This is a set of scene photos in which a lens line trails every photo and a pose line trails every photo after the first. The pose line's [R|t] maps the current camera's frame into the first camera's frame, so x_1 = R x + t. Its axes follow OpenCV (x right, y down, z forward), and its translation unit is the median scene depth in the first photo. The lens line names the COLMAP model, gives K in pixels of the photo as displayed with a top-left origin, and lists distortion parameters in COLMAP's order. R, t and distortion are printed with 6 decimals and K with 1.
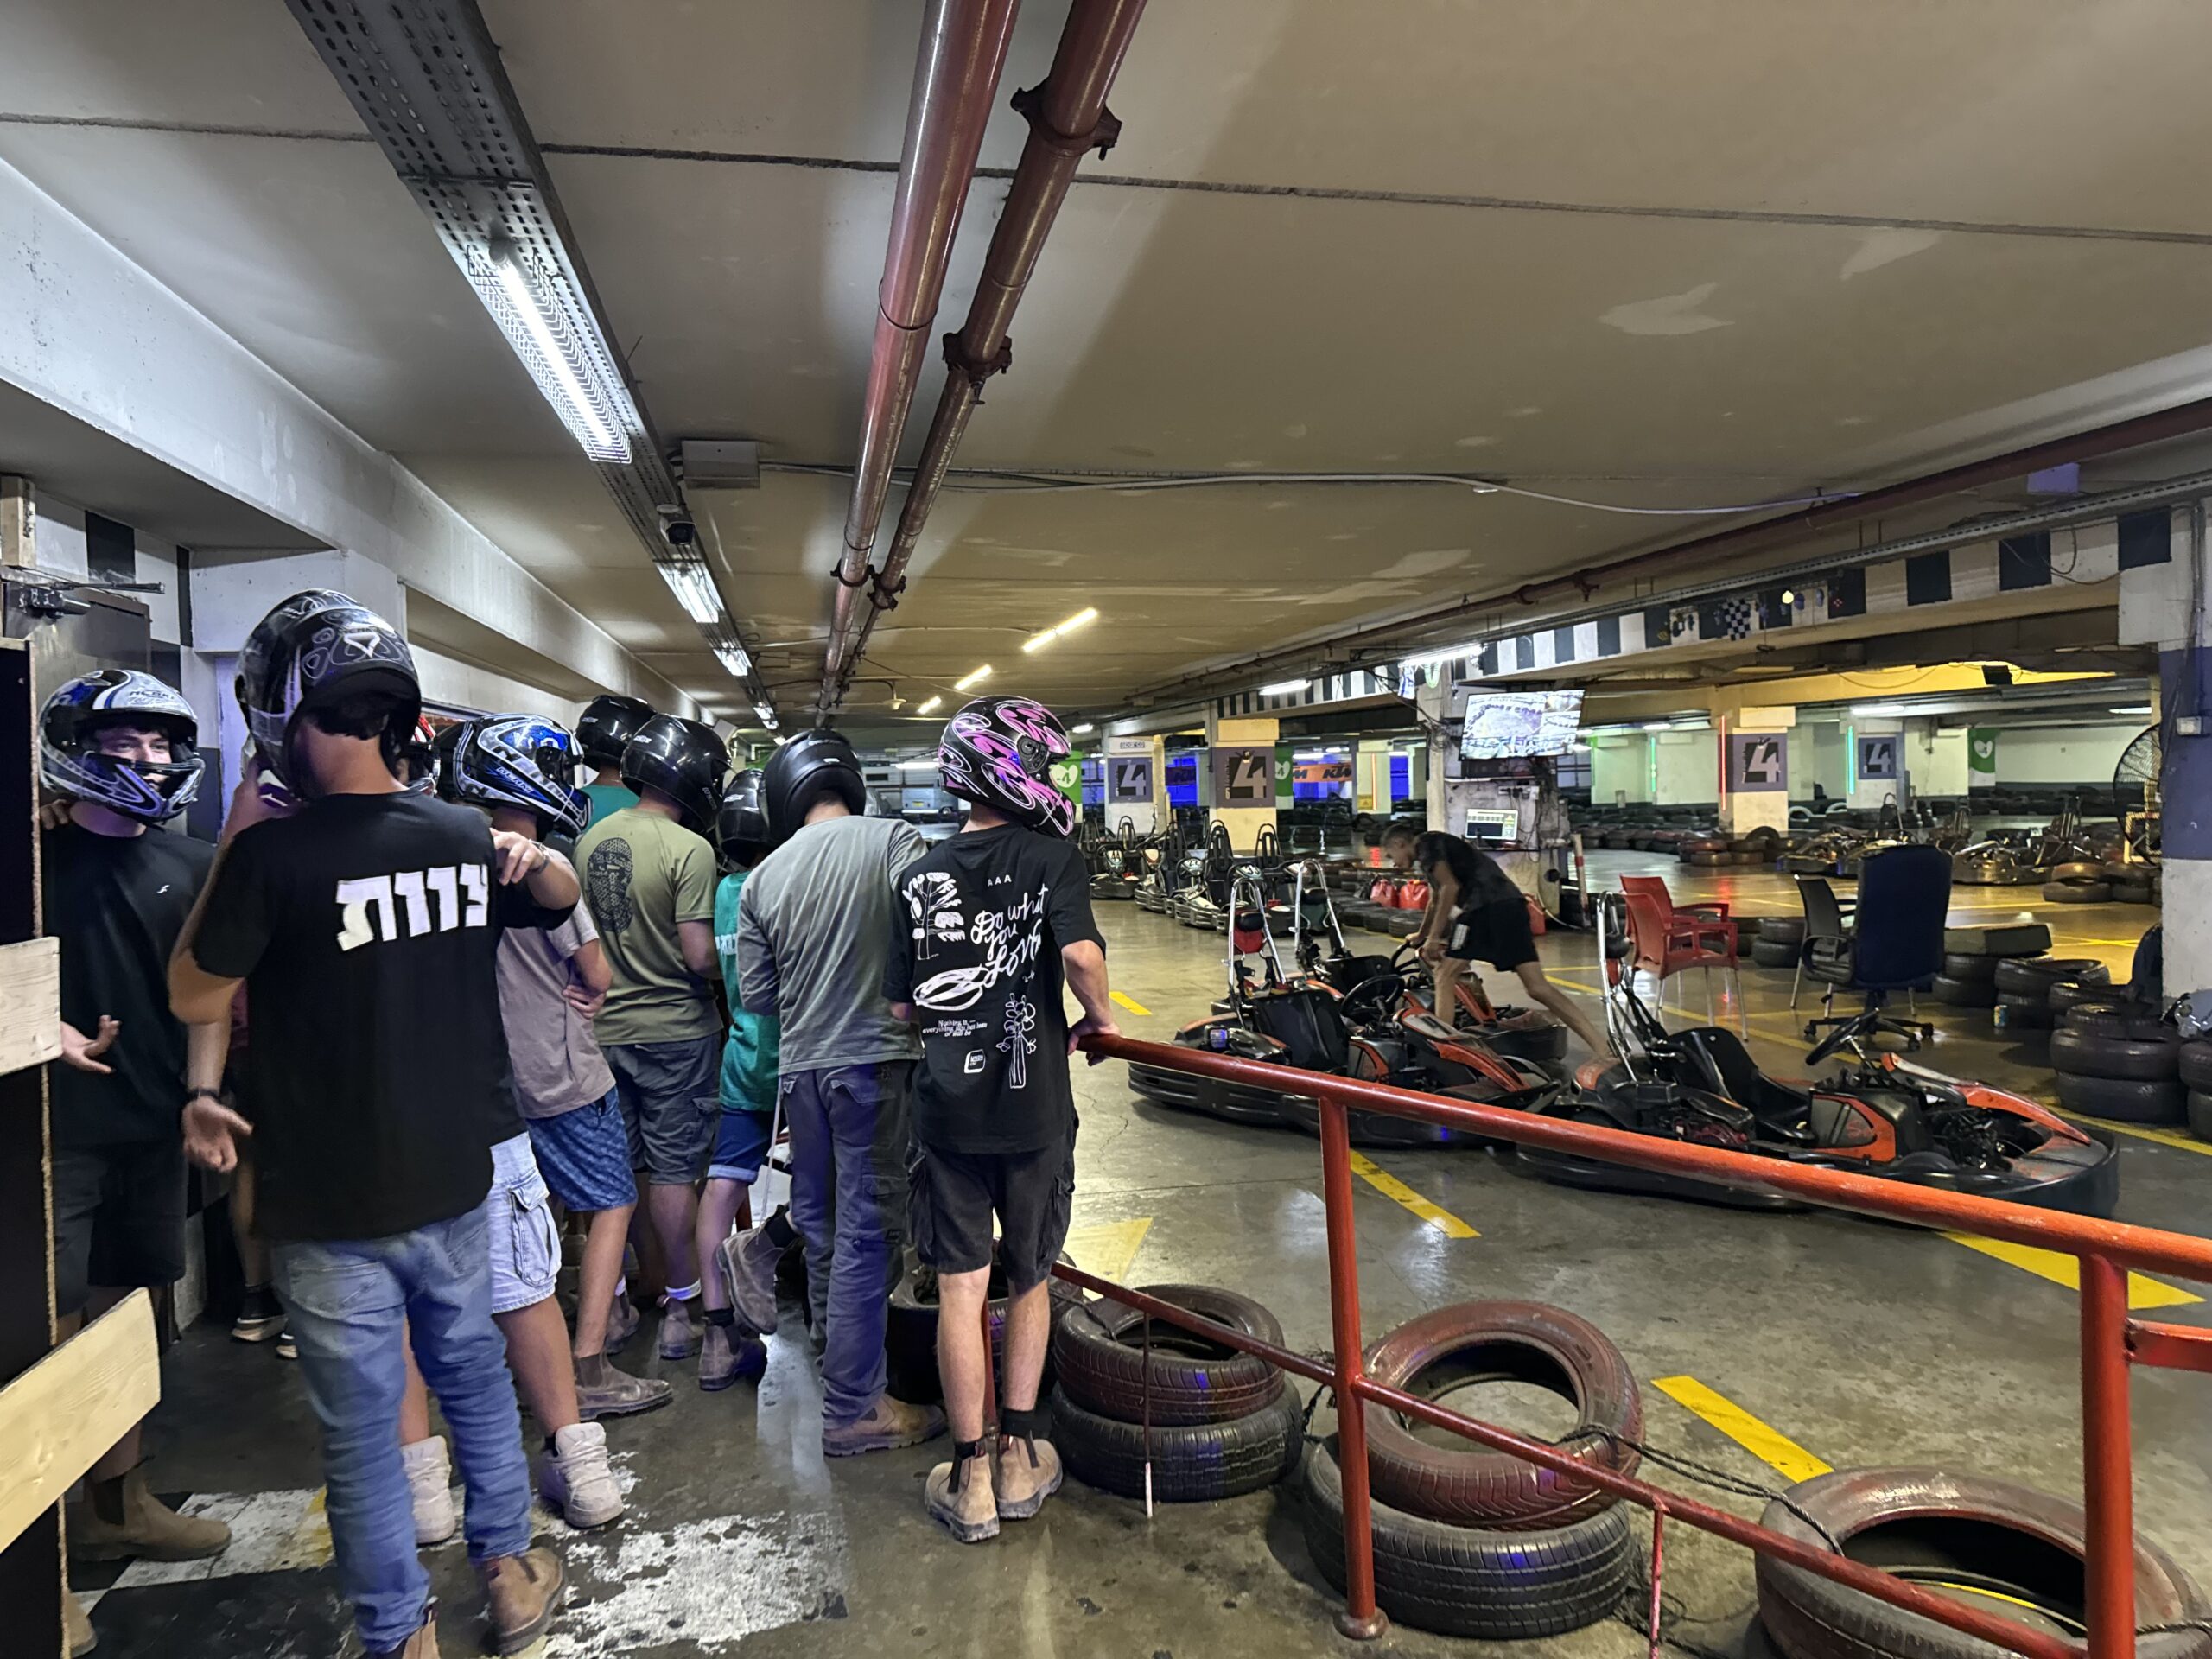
lens RADIAL K [[1559.8, 0, 1098.6], [0, 1559.8, 805.1], [0, 0, 1]] dist [0.048656, -0.051896]
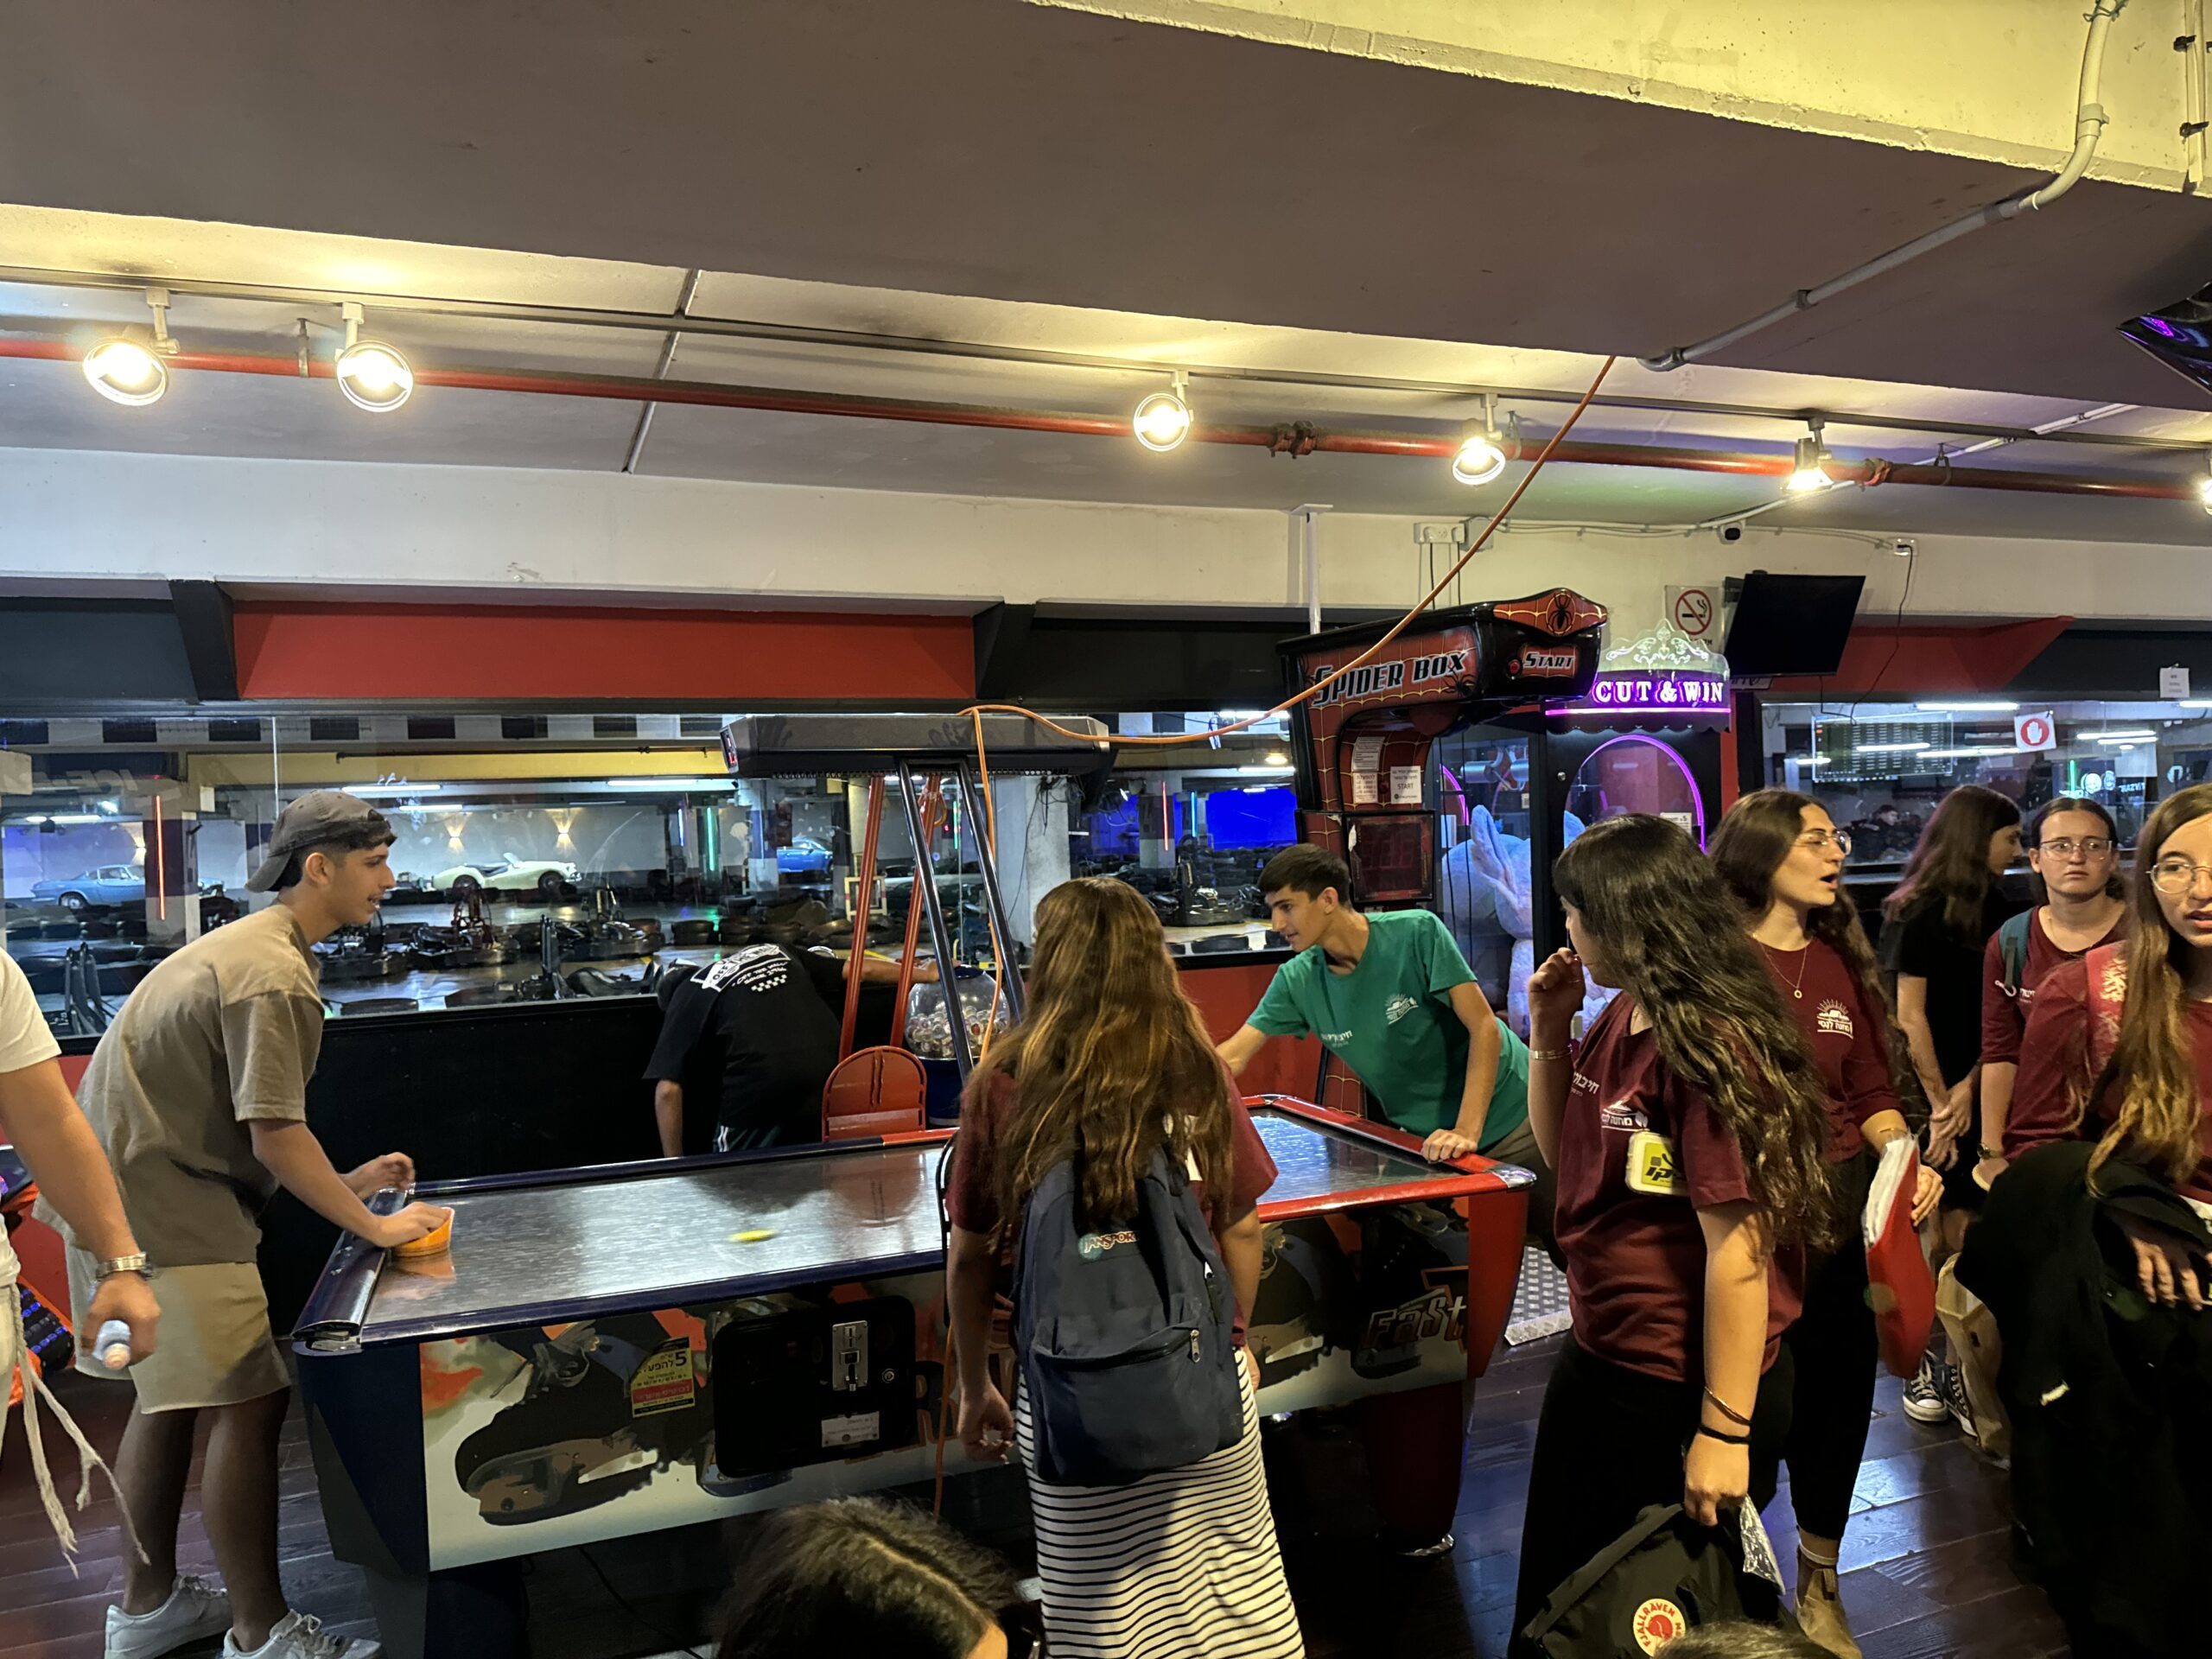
lens RADIAL K [[1559.8, 0, 1125.6], [0, 1559.8, 813.8], [0, 0, 1]] dist [0.048656, -0.051896]
pose [[-0.179824, 0.037202, 0.982995, -0.741350], [0.058370, 0.997927, -0.027090, 0.000386], [-0.981966, 0.052506, -0.181622, 1.150726]]
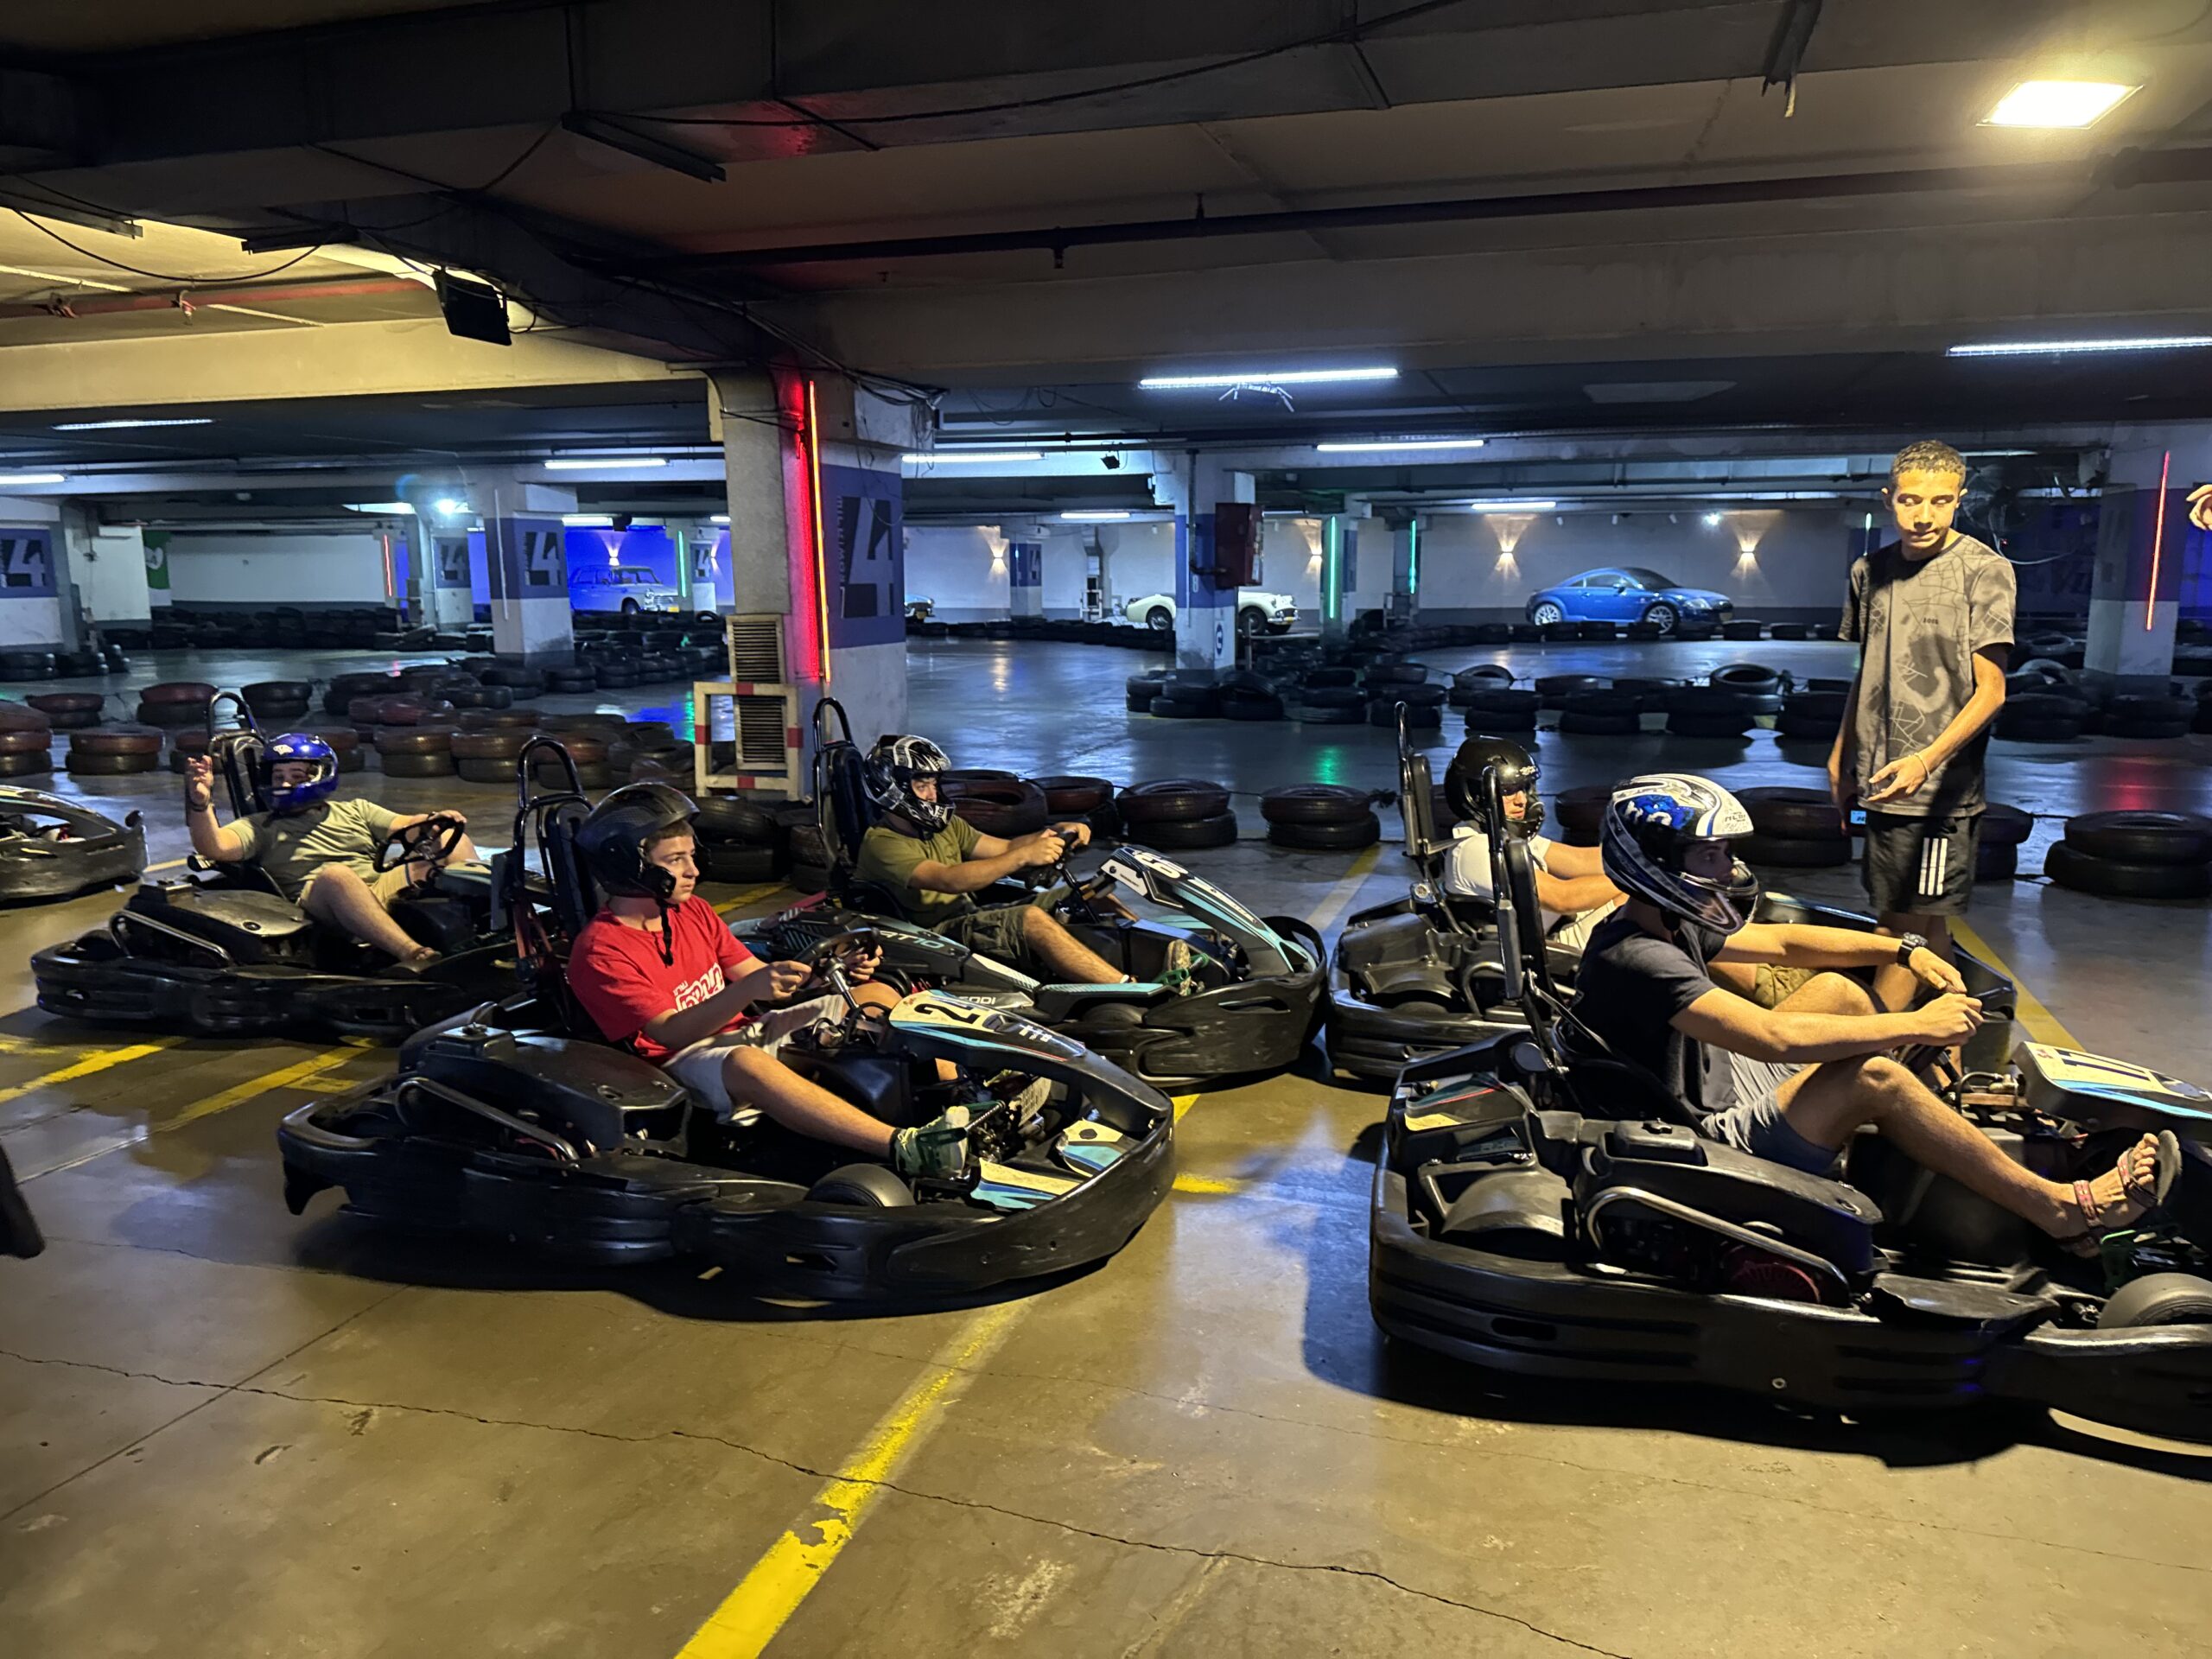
lens RADIAL K [[1559.8, 0, 1105.1], [0, 1559.8, 872.2], [0, 0, 1]] dist [0.048656, -0.051896]
pose [[0.481881, -0.141953, 0.864661, 0.348879], [0.004749, 0.987199, 0.159424, -0.015886], [-0.876224, -0.072717, 0.476387, 0.768928]]
